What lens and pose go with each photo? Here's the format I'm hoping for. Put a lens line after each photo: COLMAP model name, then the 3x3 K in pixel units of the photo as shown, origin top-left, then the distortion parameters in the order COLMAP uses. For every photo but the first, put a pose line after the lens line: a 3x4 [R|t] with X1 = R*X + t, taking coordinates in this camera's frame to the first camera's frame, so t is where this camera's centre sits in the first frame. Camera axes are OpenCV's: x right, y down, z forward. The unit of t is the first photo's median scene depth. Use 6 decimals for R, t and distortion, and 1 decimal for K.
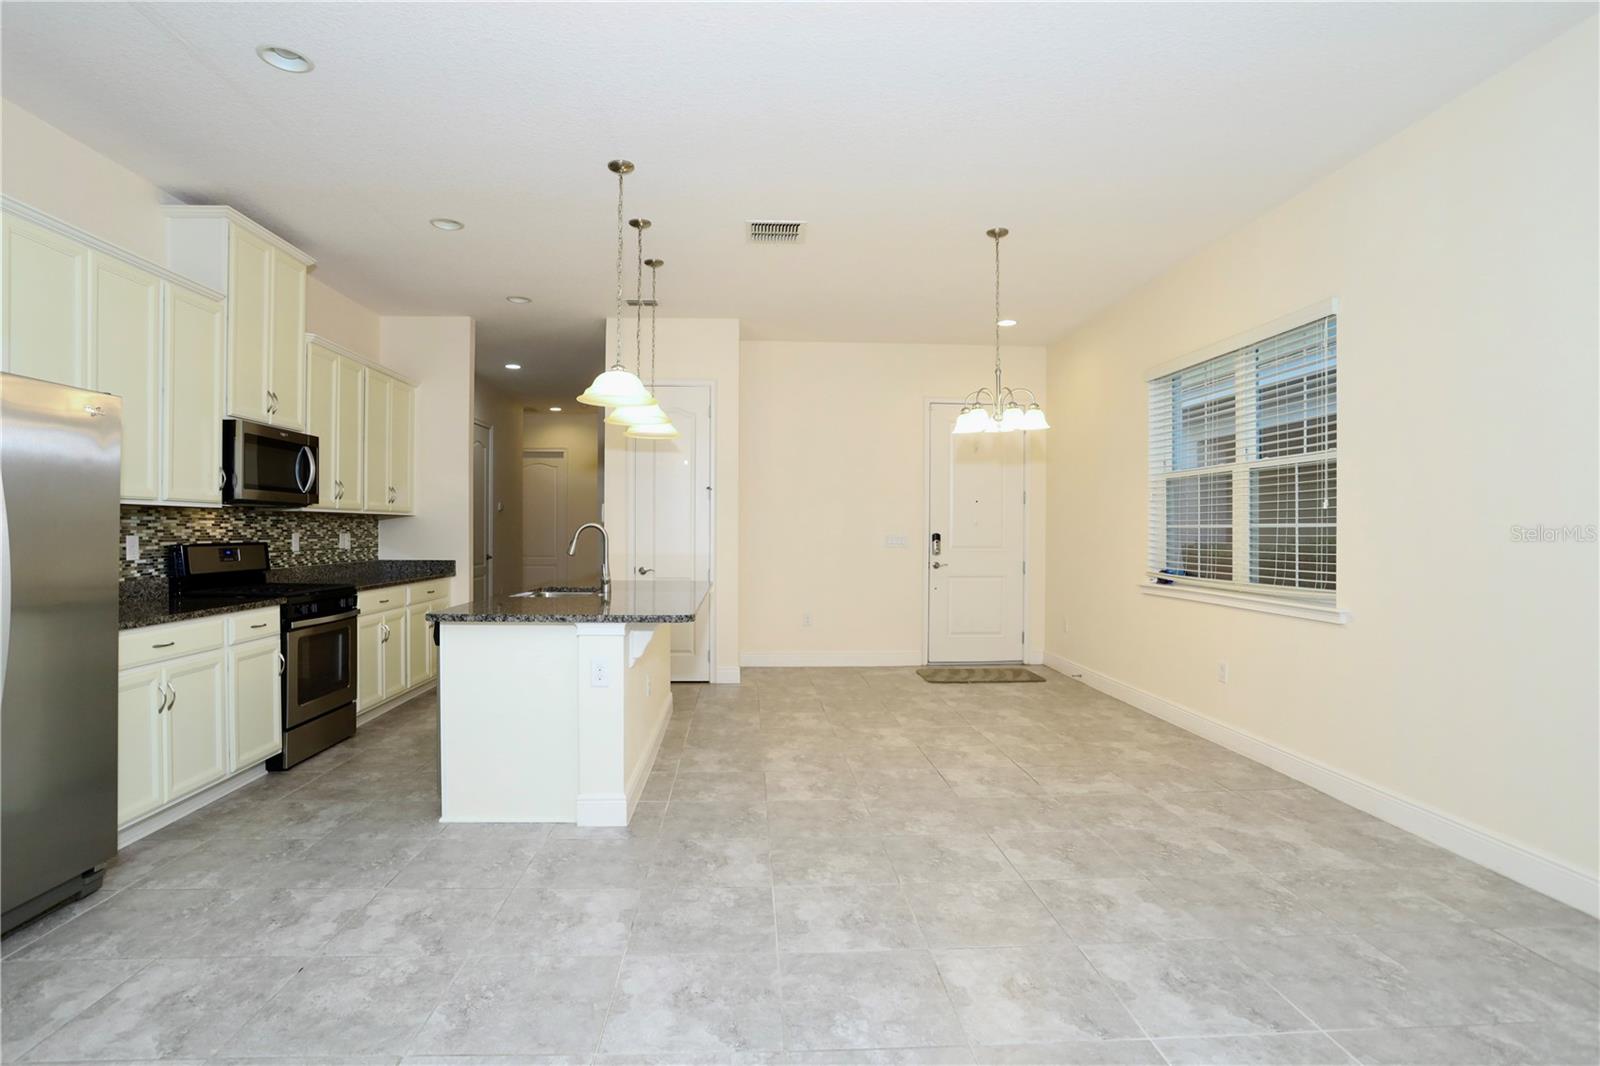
lens RADIAL K [[801.2, 0, 784.5], [0, 801.2, 534.1], [0, 0, 1]] dist [-0.075461, 0.034227]
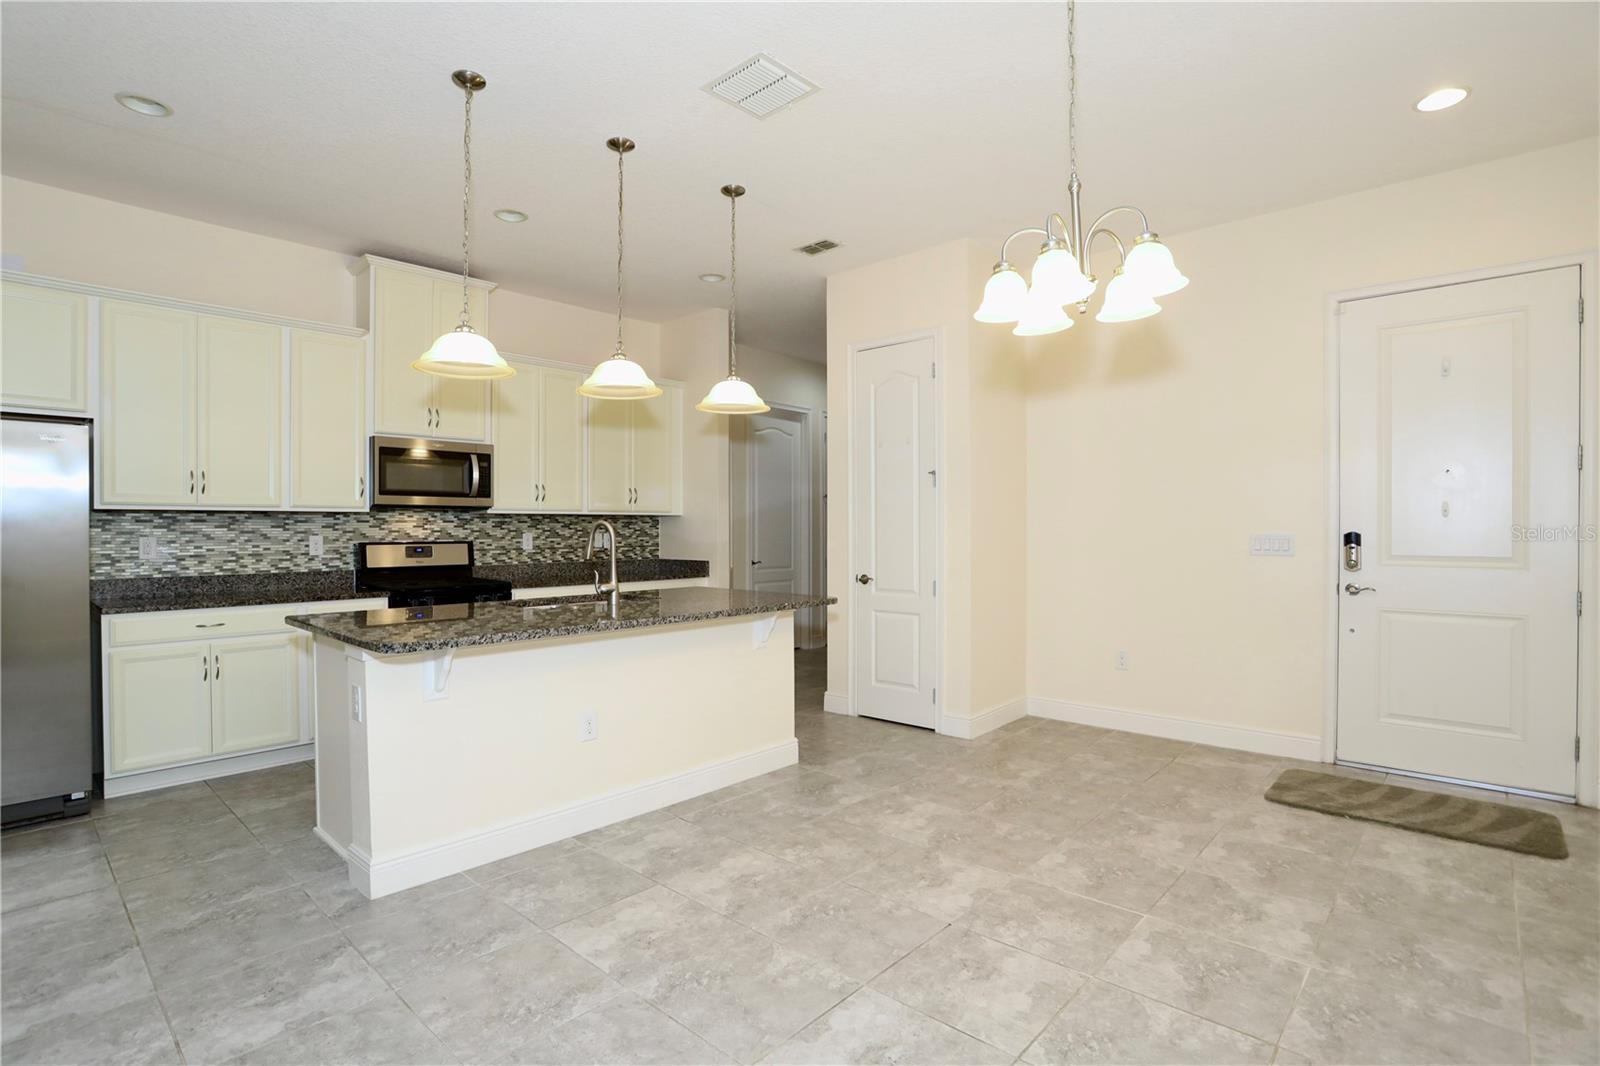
lens RADIAL K [[777.4, 0, 785.1], [0, 777.4, 534.1], [0, 0, 1]] dist [-0.072890, 0.030330]
pose [[0.698392, -0.000009, -0.715715, 0.475285], [0.001393, 0.999998, 0.001346, -0.000860], [0.715714, -0.001937, 0.698391, 0.570676]]
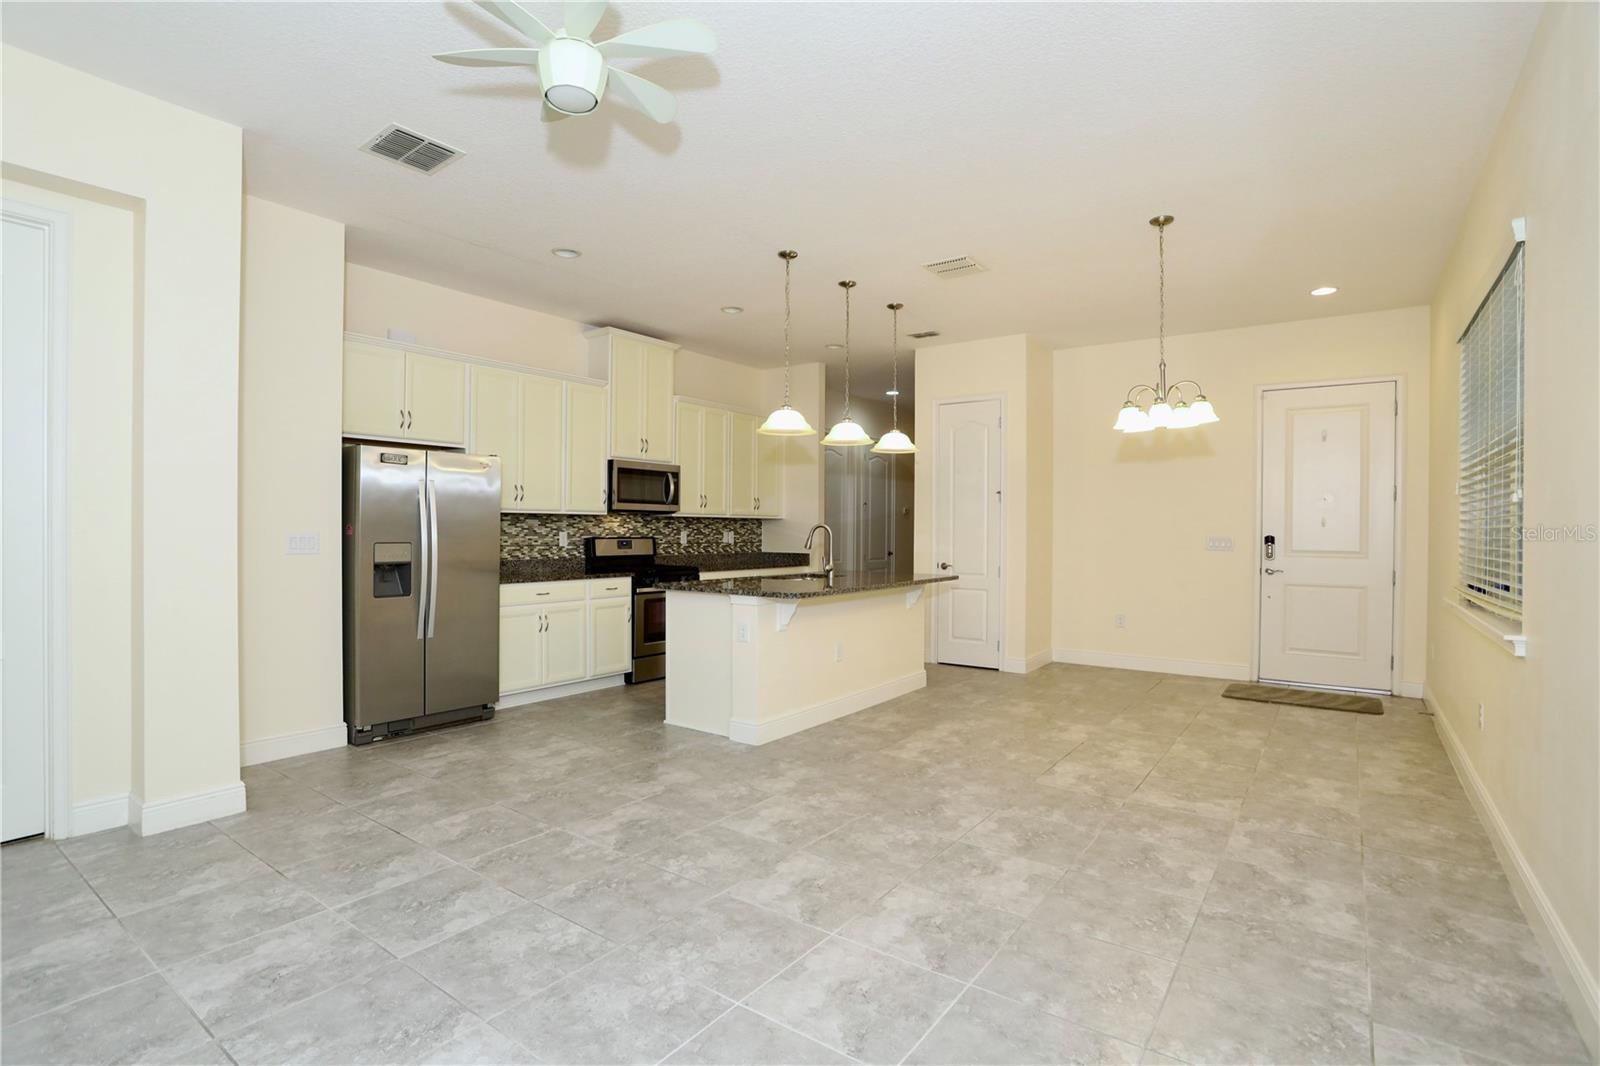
lens RADIAL K [[777.4, 0, 785.1], [0, 777.4, 534.1], [0, 0, 1]] dist [-0.072890, 0.030330]
pose [[0.772713, 0.005892, -0.634729, 0.507897], [-0.007429, 0.999972, 0.000237, 0.002535], [0.634712, 0.004532, 0.772735, -0.001789]]
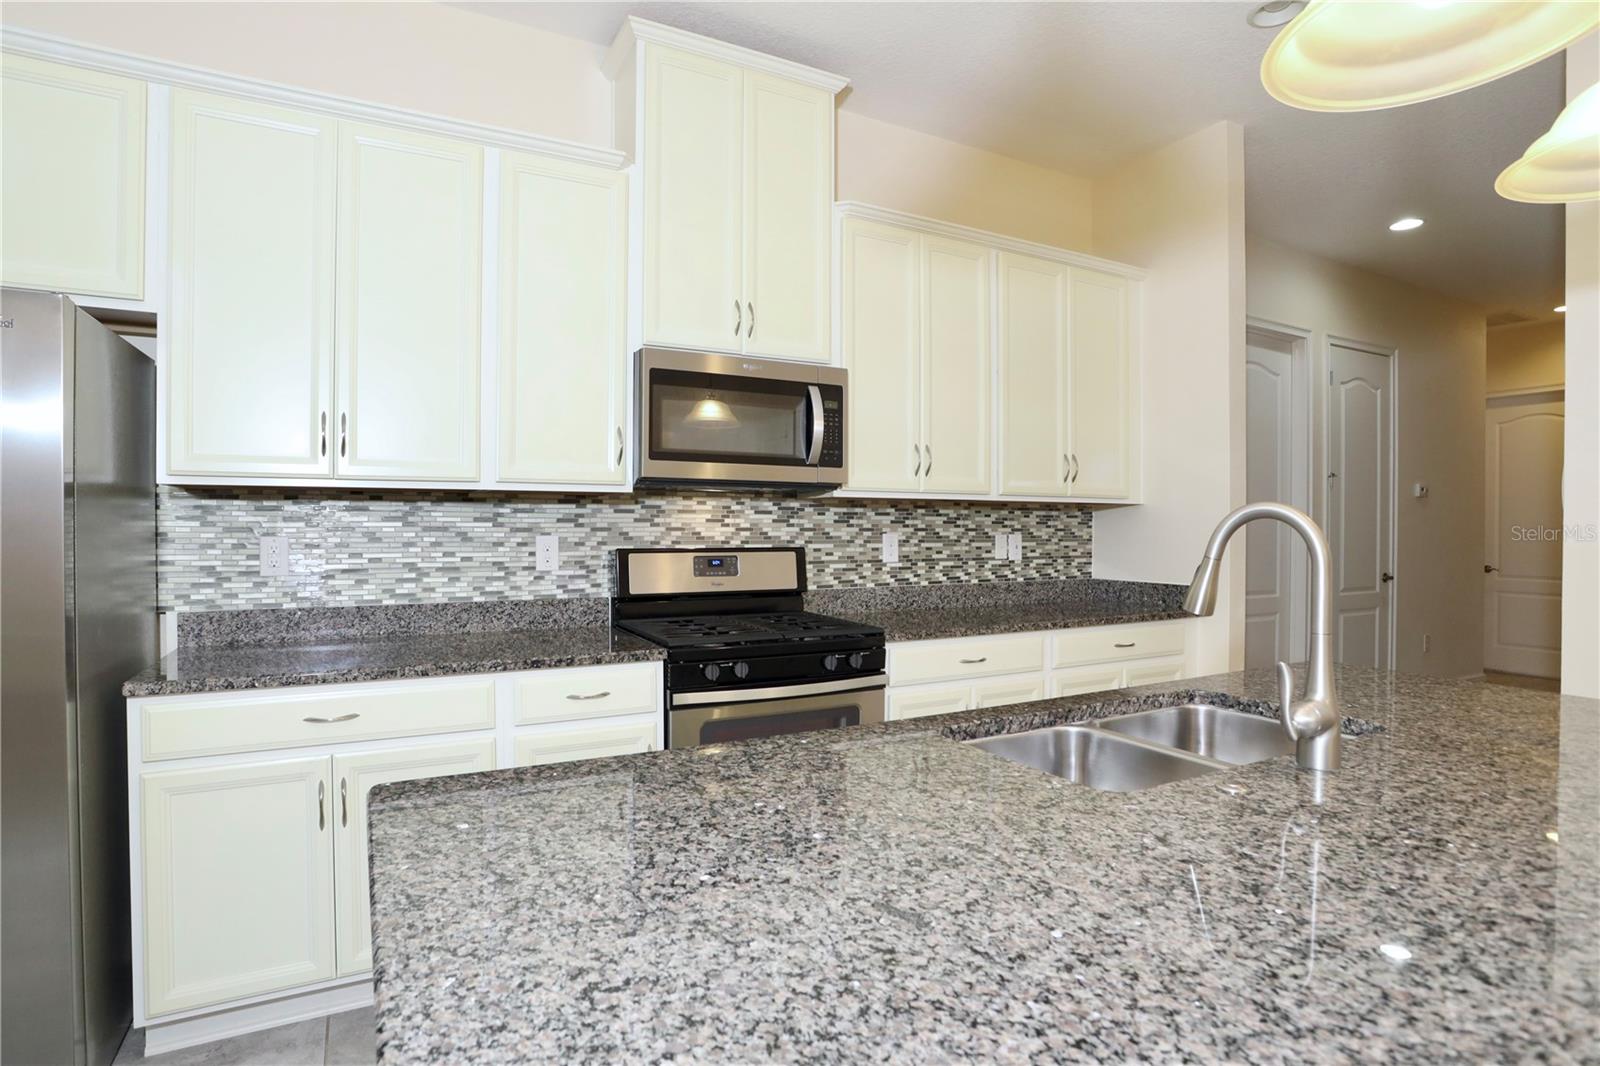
lens RADIAL K [[833.7, 0, 781.8], [0, 833.7, 531.0], [0, 0, 1]] dist [-0.080153, 0.032092]
pose [[0.420552, 0.002347, -0.907266, -0.056504], [-0.006125, 0.999981, -0.000253, -0.002885], [0.907248, 0.005664, 0.420558, 0.730521]]
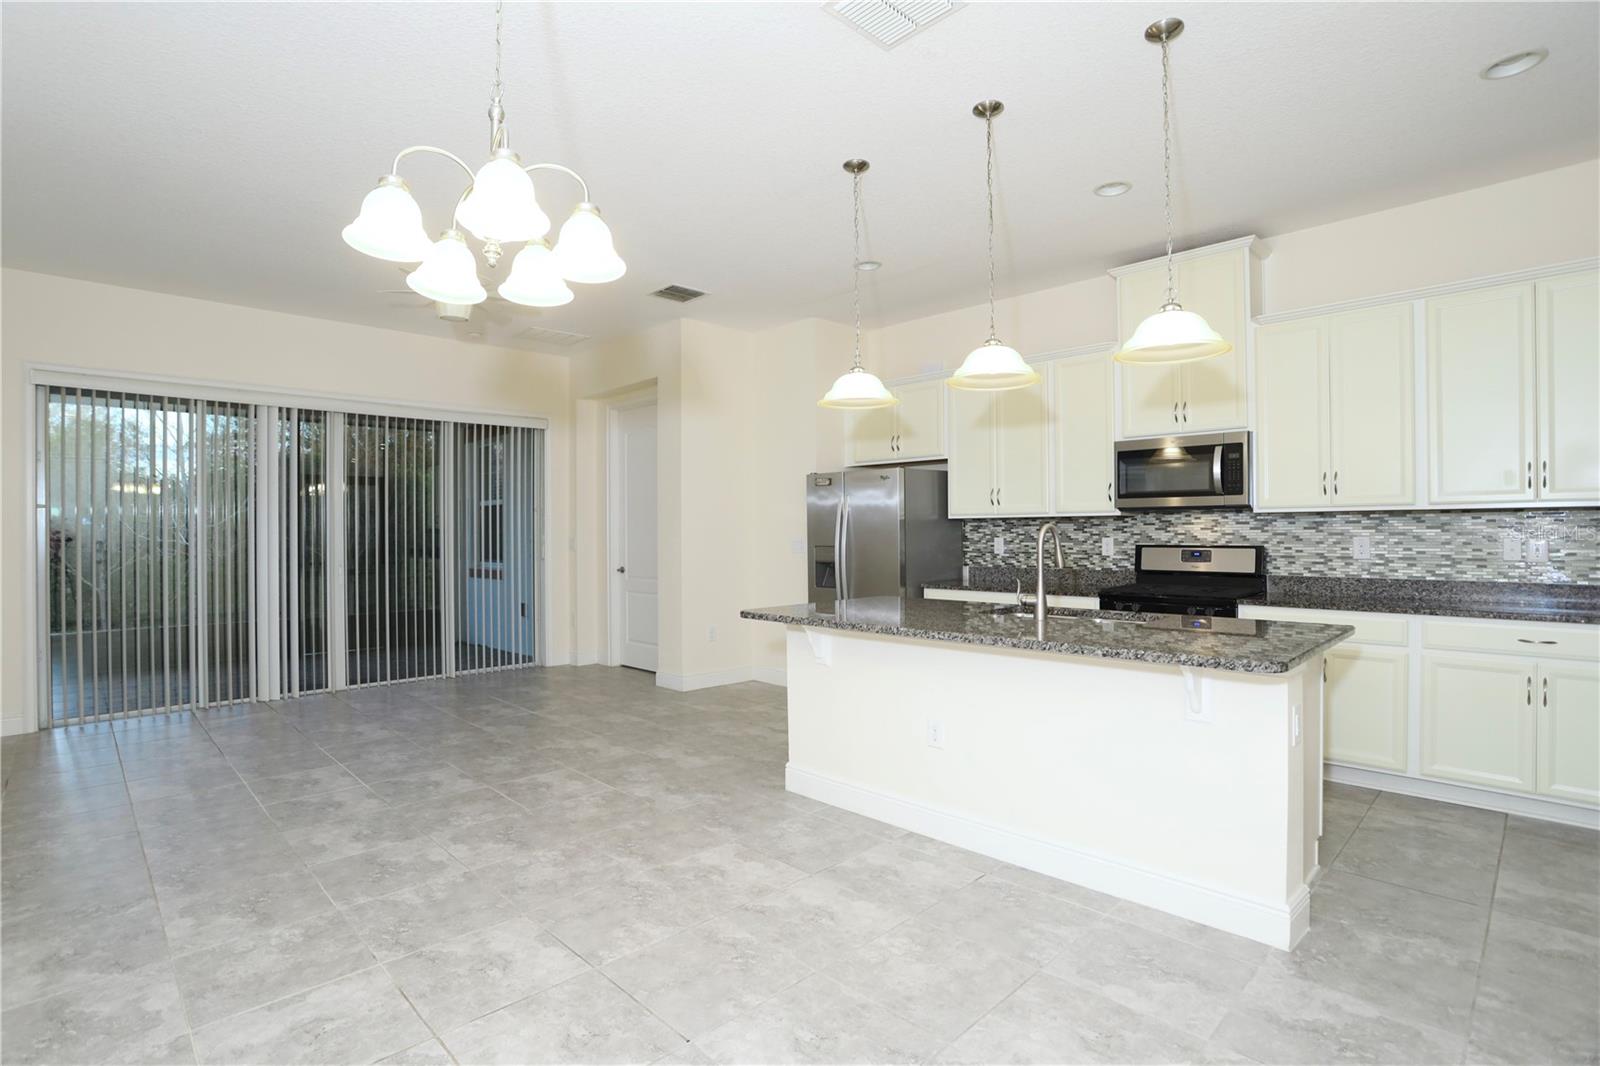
lens RADIAL K [[777.4, 0, 785.1], [0, 777.4, 534.1], [0, 0, 1]] dist [-0.072890, 0.030330]
pose [[-0.752229, 0.000581, -0.658902, 0.406615], [-0.000834, 0.999998, 0.001835, -0.005359], [0.658902, 0.001930, -0.752227, 1.375815]]
